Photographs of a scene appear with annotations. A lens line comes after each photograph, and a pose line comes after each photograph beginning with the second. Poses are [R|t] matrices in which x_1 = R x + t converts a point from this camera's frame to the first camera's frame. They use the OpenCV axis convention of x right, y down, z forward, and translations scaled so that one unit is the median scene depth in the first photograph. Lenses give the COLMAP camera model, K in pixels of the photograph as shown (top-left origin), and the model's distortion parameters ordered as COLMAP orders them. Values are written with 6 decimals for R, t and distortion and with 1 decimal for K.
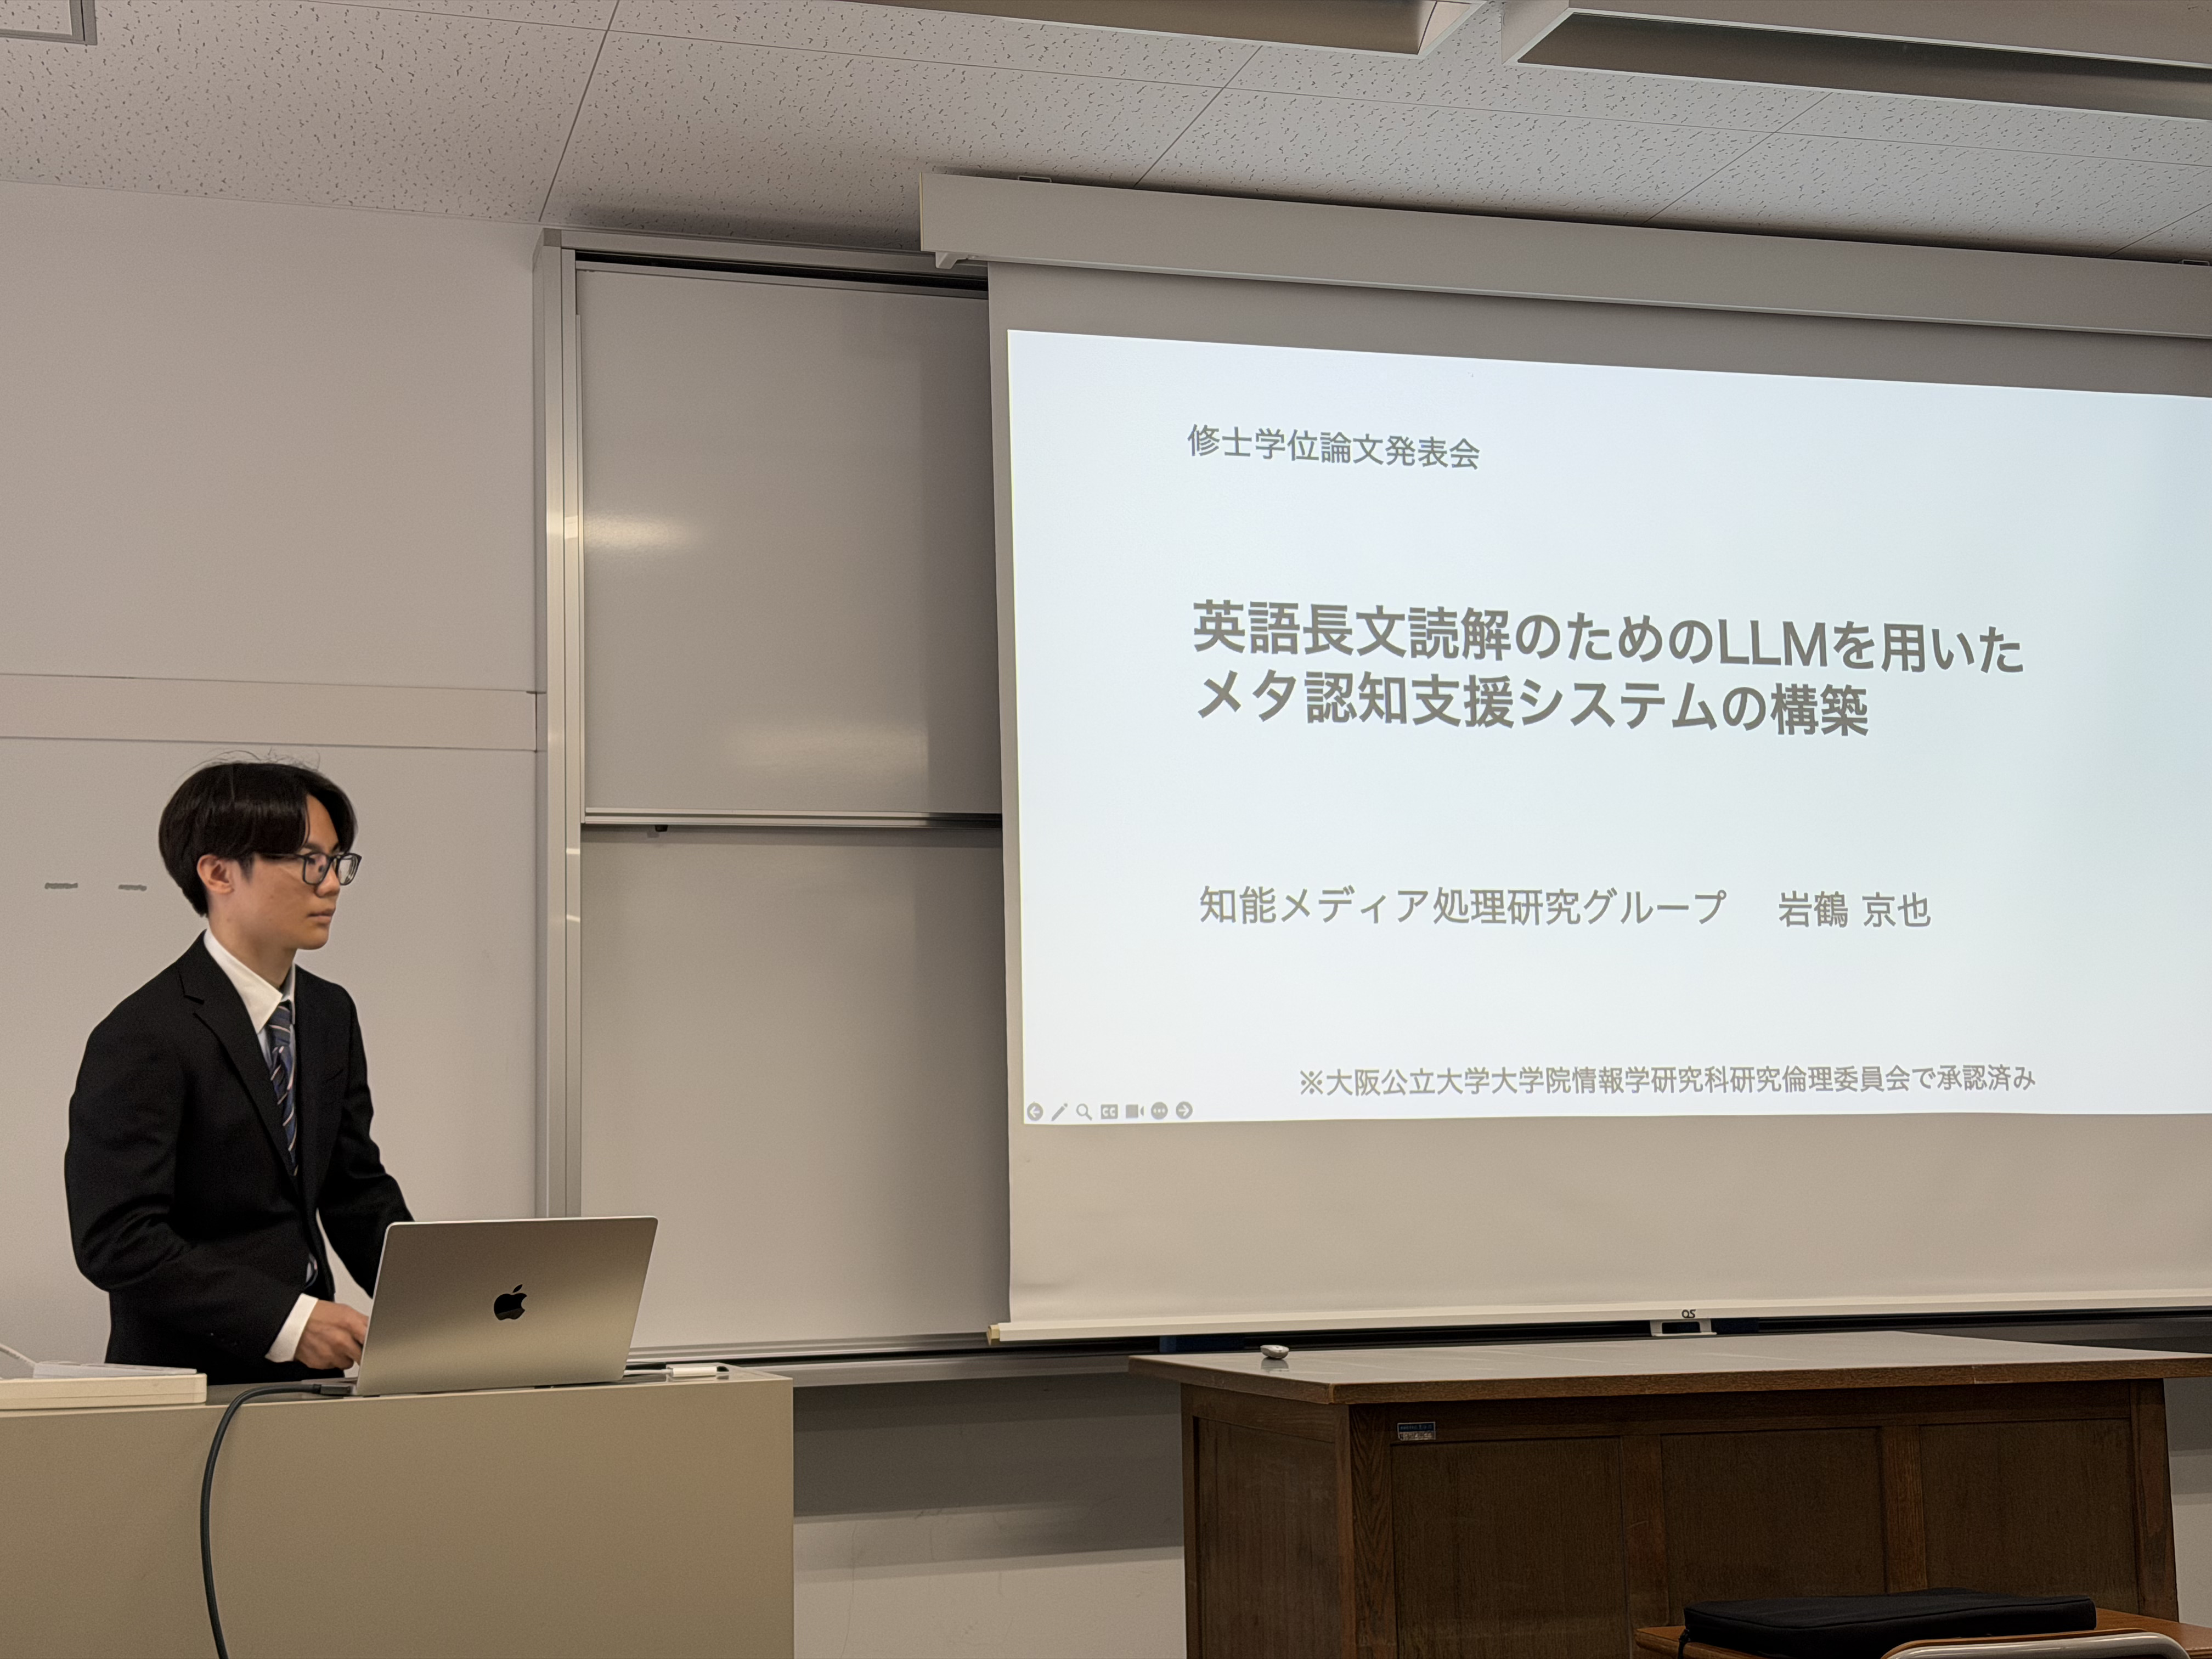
lens RADIAL K [[3091.7, 0, 1114.2], [0, 3091.7, 840.5], [0, 0, 1]] dist [0.212715, -0.443796]
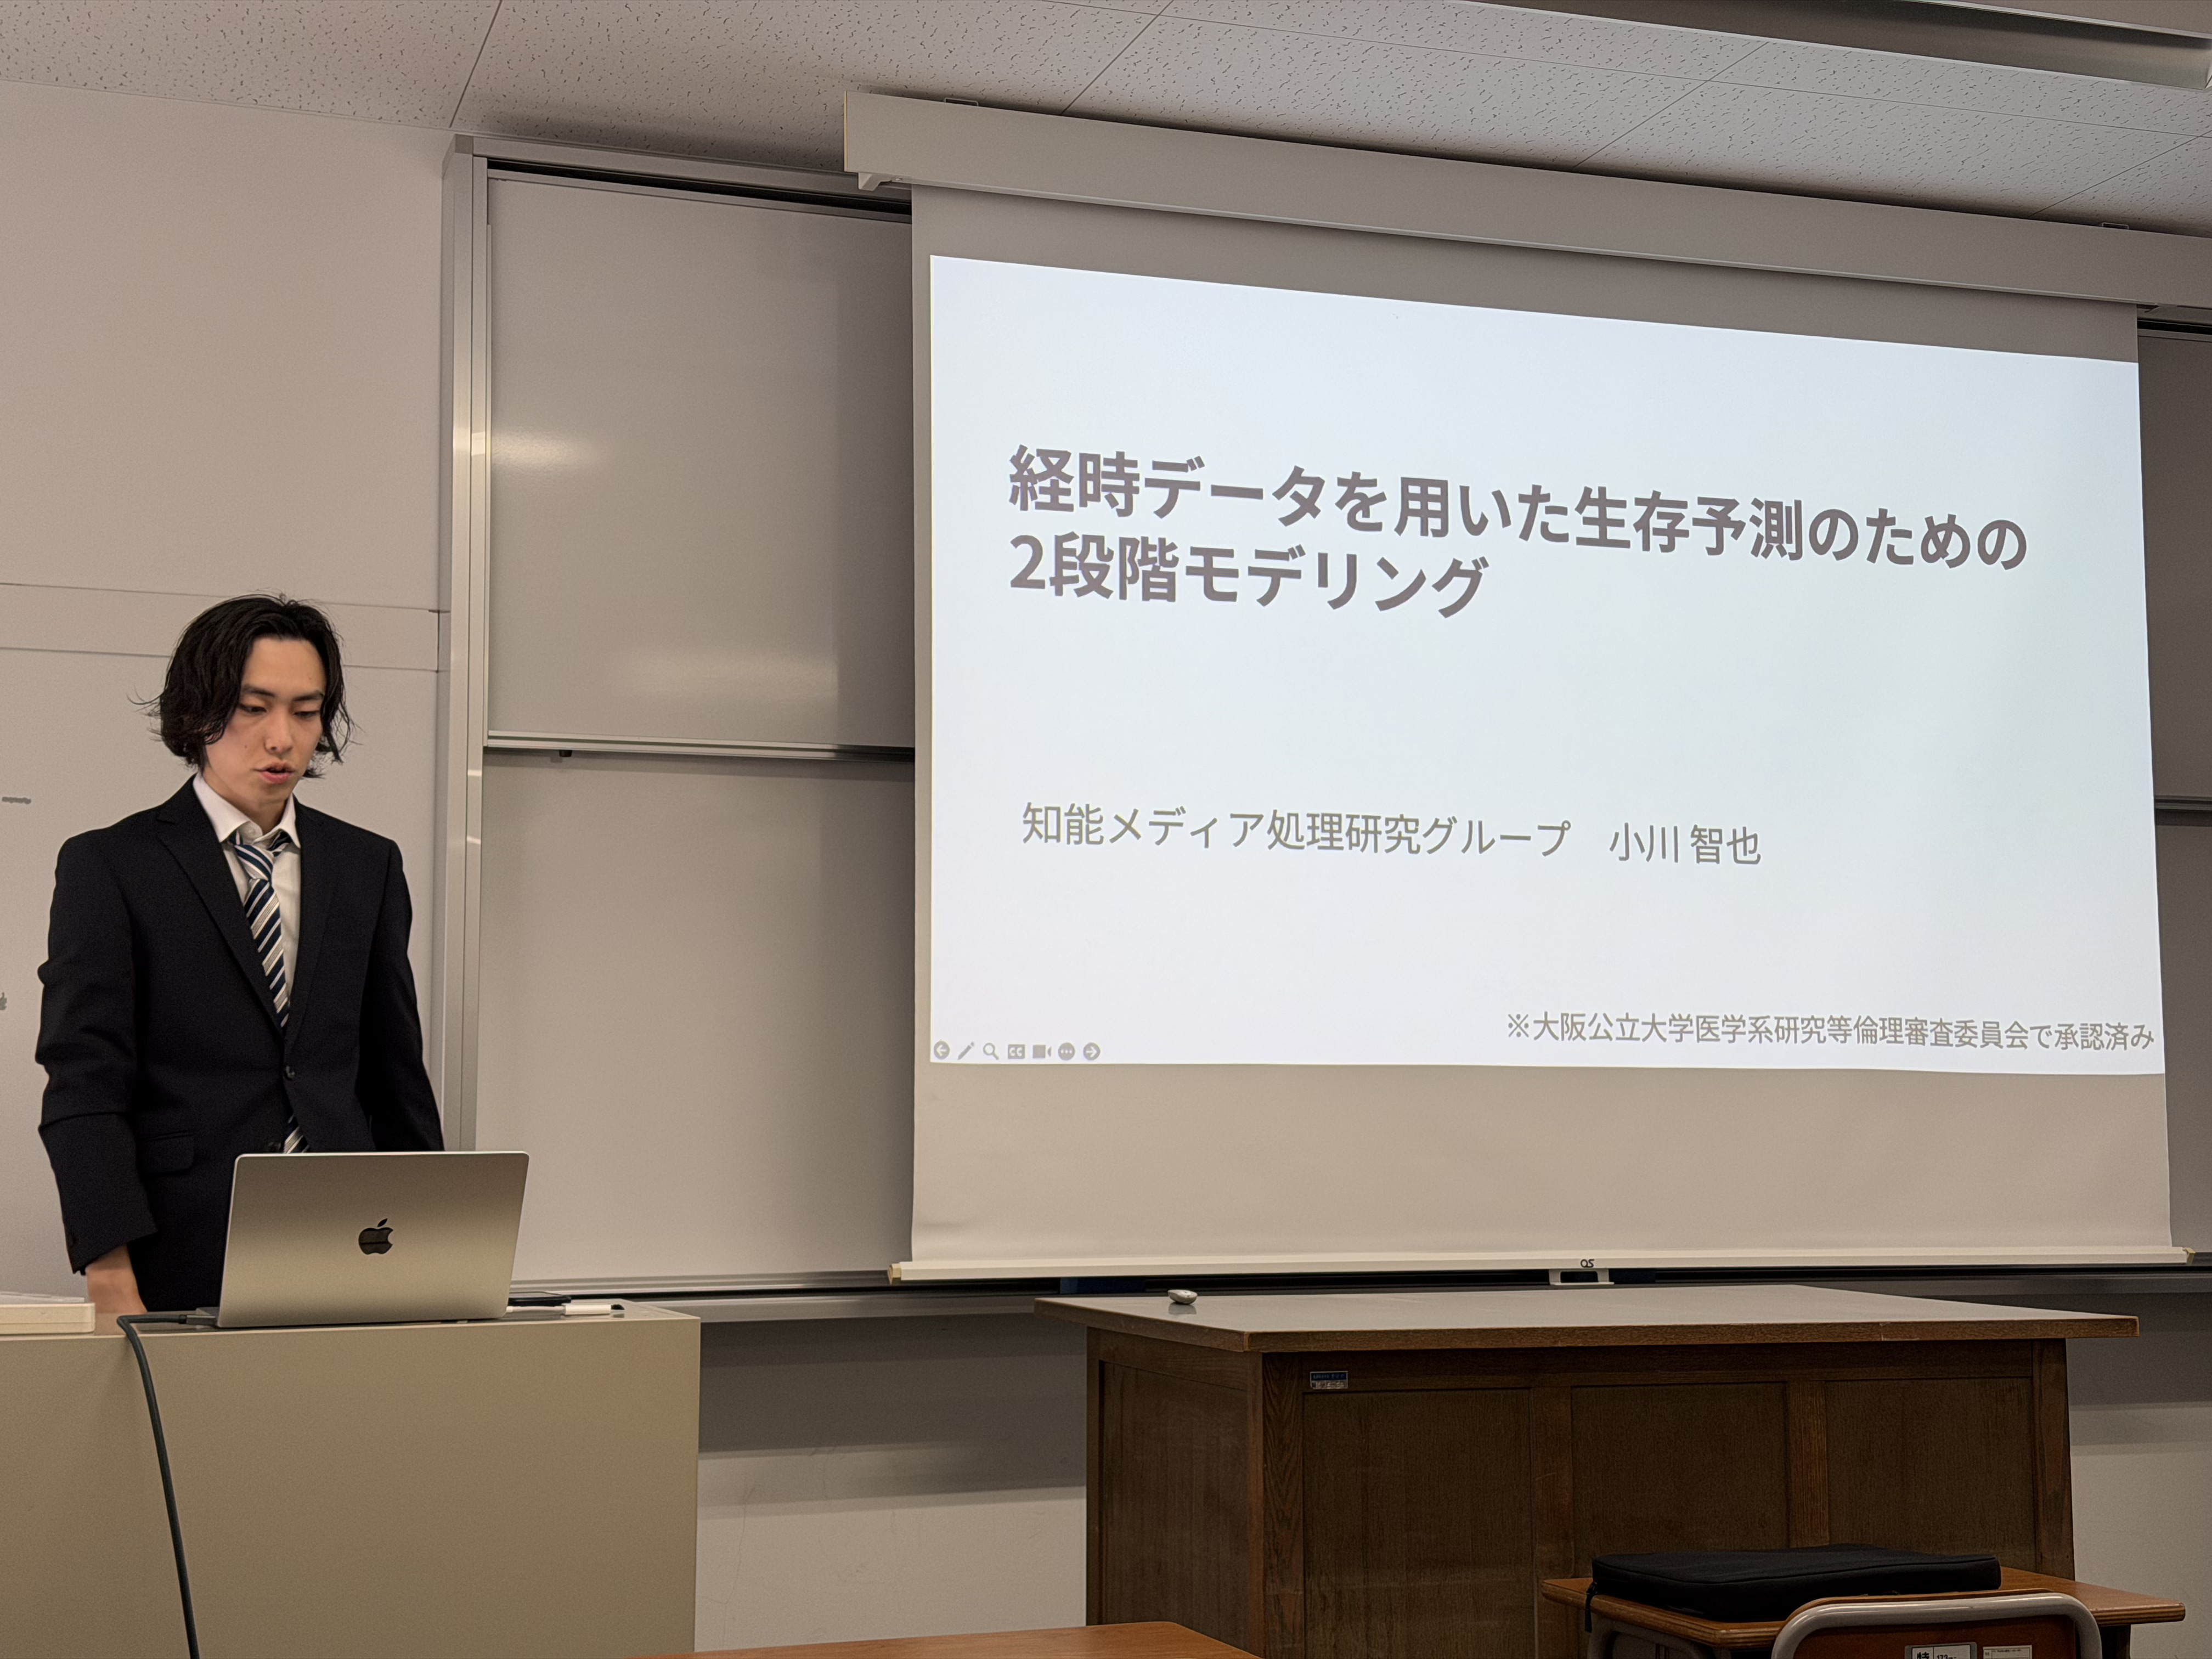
lens RADIAL K [[3091.7, 0, 1114.2], [0, 3091.7, 840.5], [0, 0, 1]] dist [0.212715, -0.443796]
pose [[0.998908, 0.023710, 0.040249, -0.012000], [-0.024559, 0.999484, 0.020715, -0.001243], [-0.039738, -0.021681, 0.998975, 0.010735]]
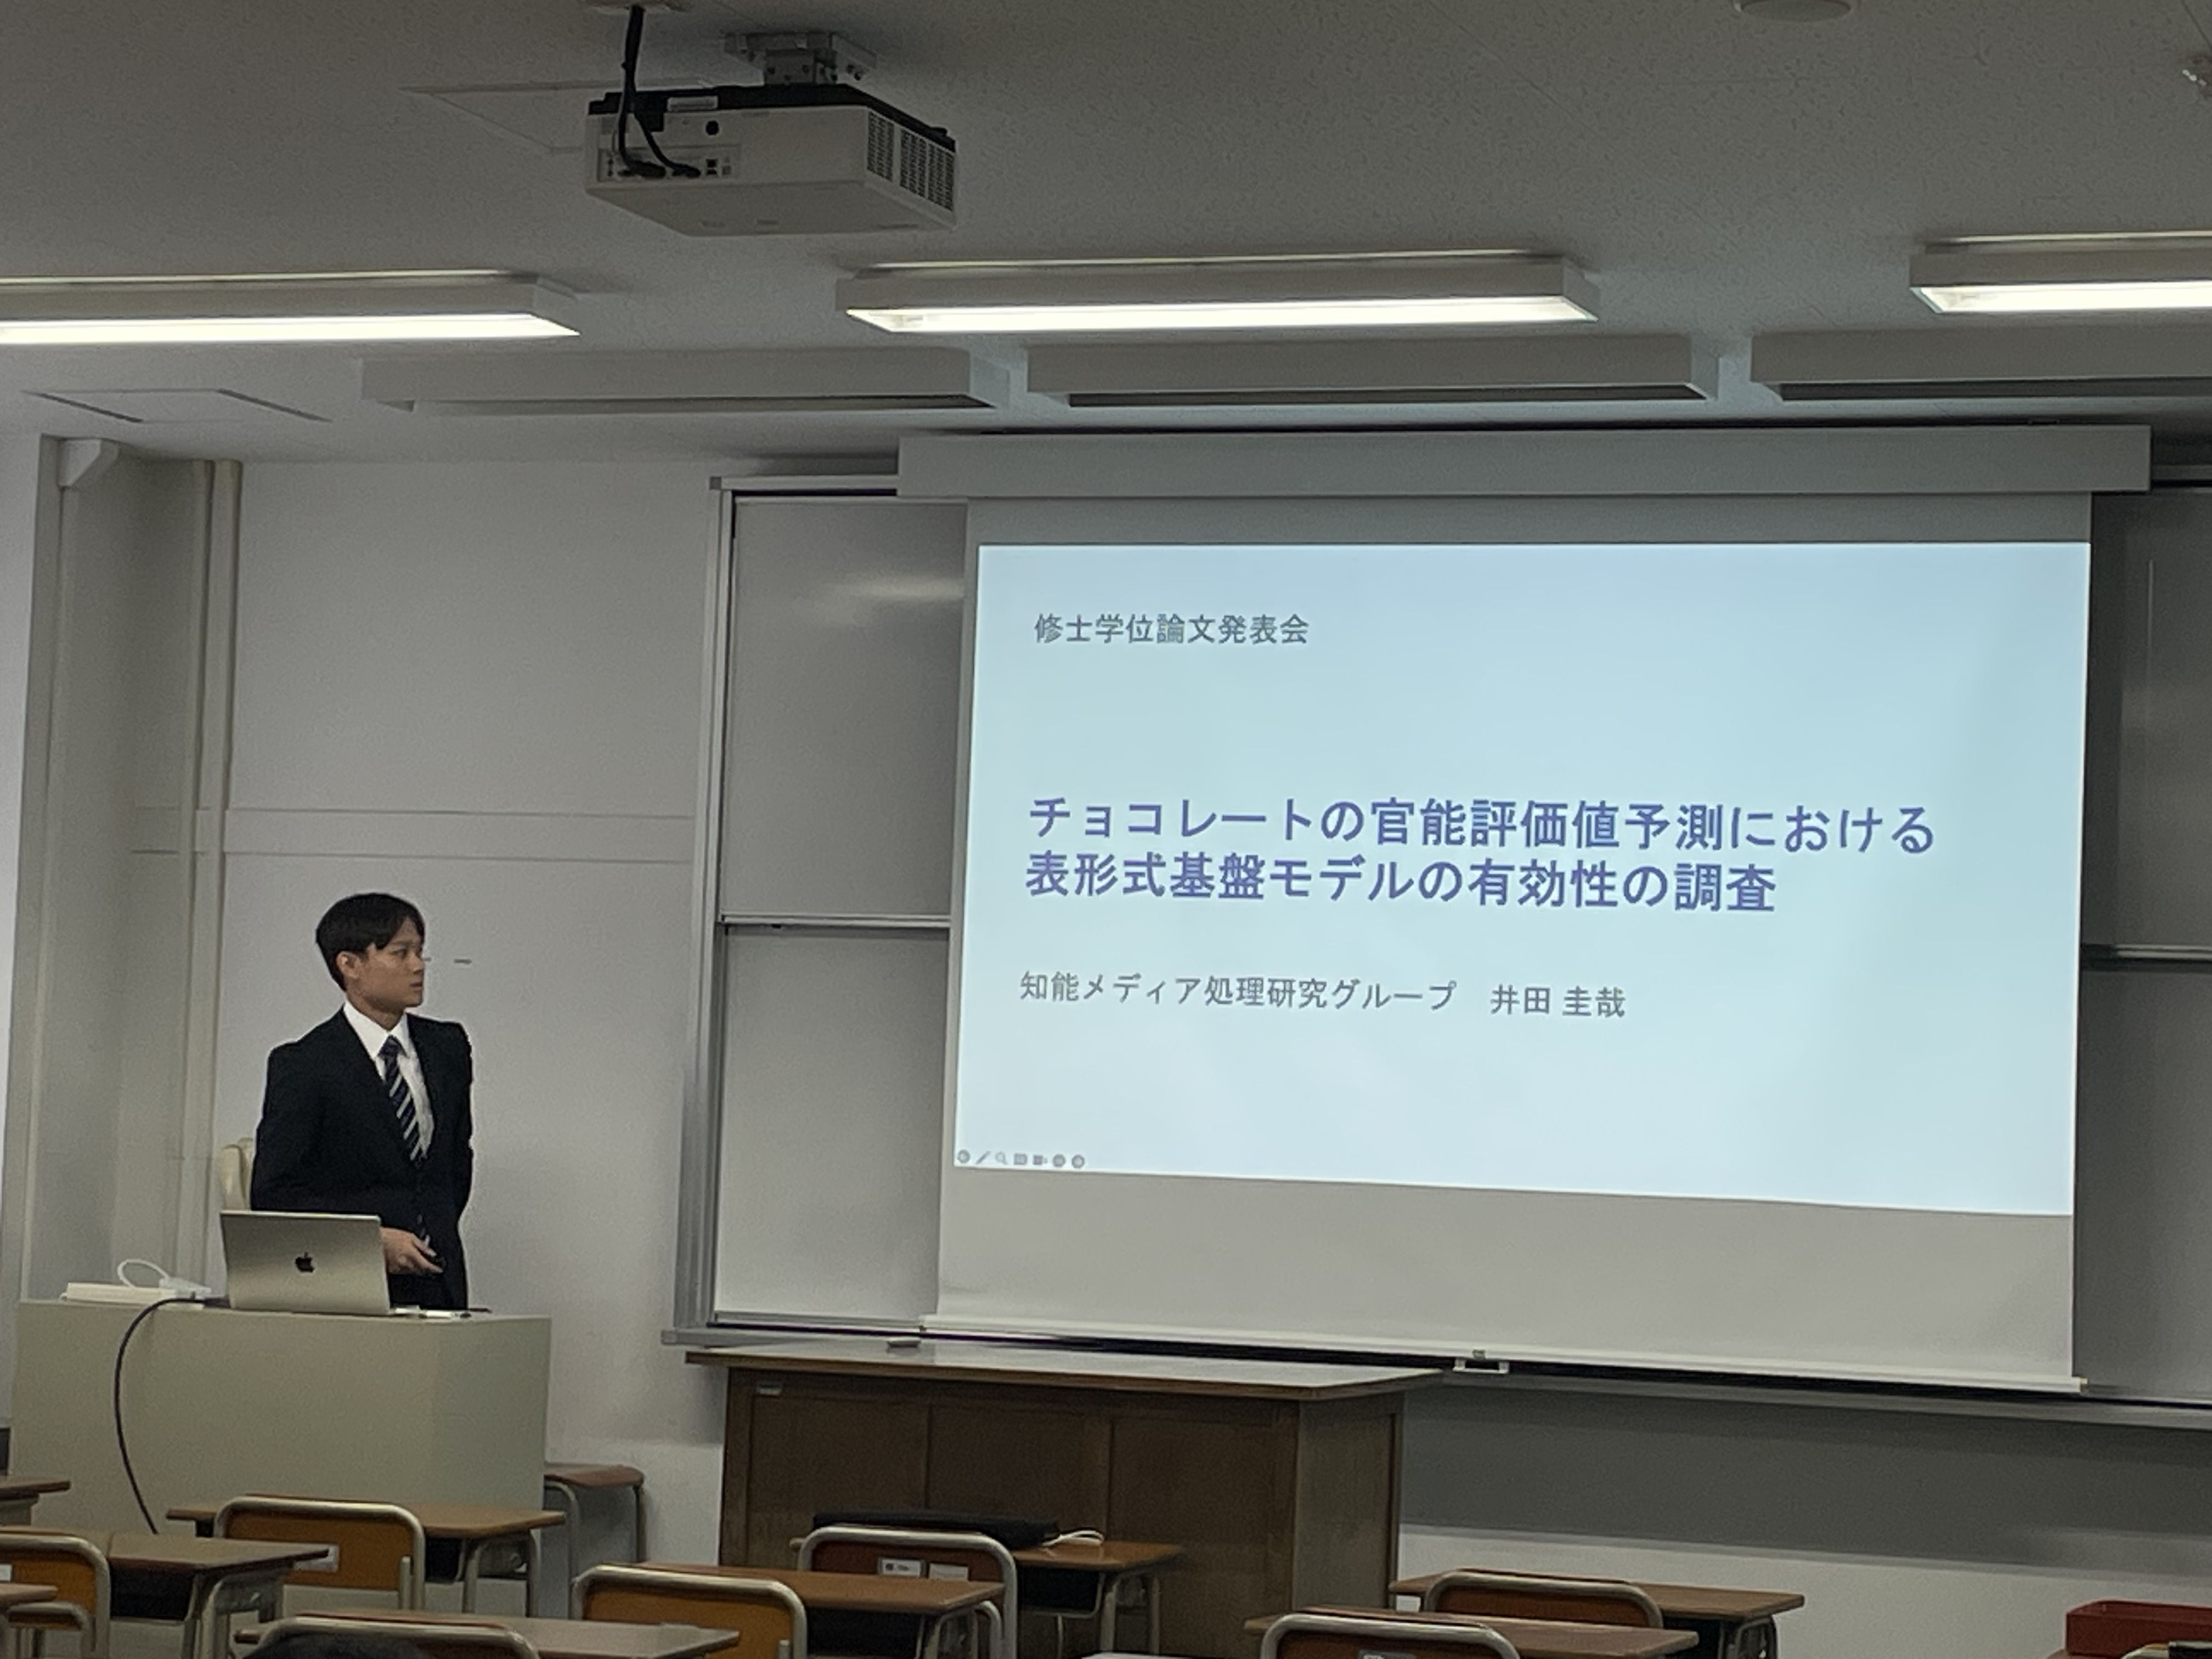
lens RADIAL K [[5222.9, 0, 1106.0], [0, 5222.9, 829.5], [0, 0, 1]] dist [0.222158, -0.880852]
pose [[0.801289, 0.021163, -0.597903, 1.352437], [0.013286, 0.998498, 0.053149, -0.168386], [0.598130, -0.050531, 0.799804, -0.727619]]
